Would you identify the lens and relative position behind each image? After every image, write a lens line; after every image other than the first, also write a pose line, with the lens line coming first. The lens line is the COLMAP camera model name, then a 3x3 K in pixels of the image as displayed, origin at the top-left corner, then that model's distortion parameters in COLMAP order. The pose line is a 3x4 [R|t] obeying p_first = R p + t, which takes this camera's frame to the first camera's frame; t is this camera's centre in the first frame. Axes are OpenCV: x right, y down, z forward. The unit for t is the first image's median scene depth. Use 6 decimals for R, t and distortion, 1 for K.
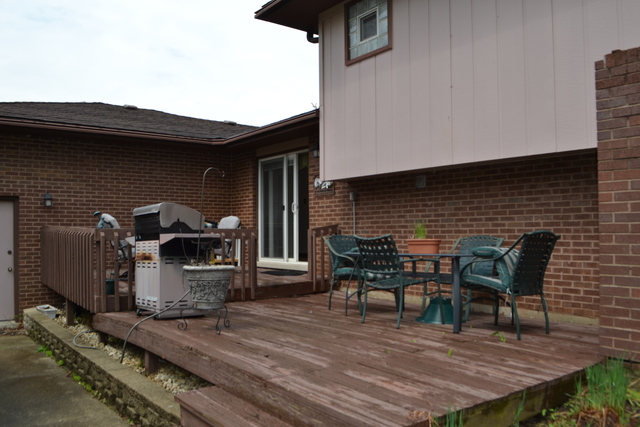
lens RADIAL K [[514.3, 0, 320.1], [0, 514.3, 223.9], [0, 0, 1]] dist [-0.094112, -0.003995]
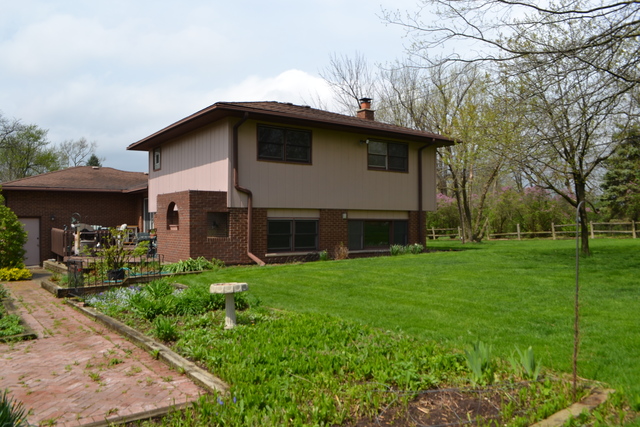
lens RADIAL K [[514.3, 0, 320.1], [0, 514.3, 223.9], [0, 0, 1]] dist [-0.094112, -0.003995]
pose [[0.999033, 0.004859, -0.043689, 1.183911], [-0.004291, 0.999905, 0.013091, -0.072059], [0.043748, -0.012891, 0.998959, -1.895931]]
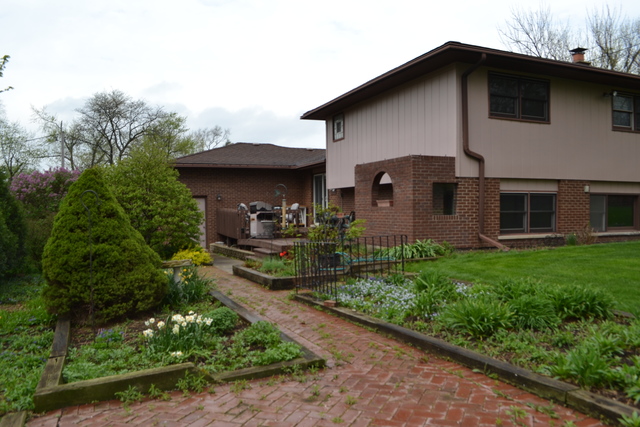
lens RADIAL K [[514.3, 0, 320.1], [0, 514.3, 223.9], [0, 0, 1]] dist [-0.094112, -0.003995]
pose [[0.962463, 0.007244, -0.271315, 0.720511], [0.004486, 0.999083, 0.042586, -0.029490], [0.271375, -0.042205, 0.961548, -1.517058]]
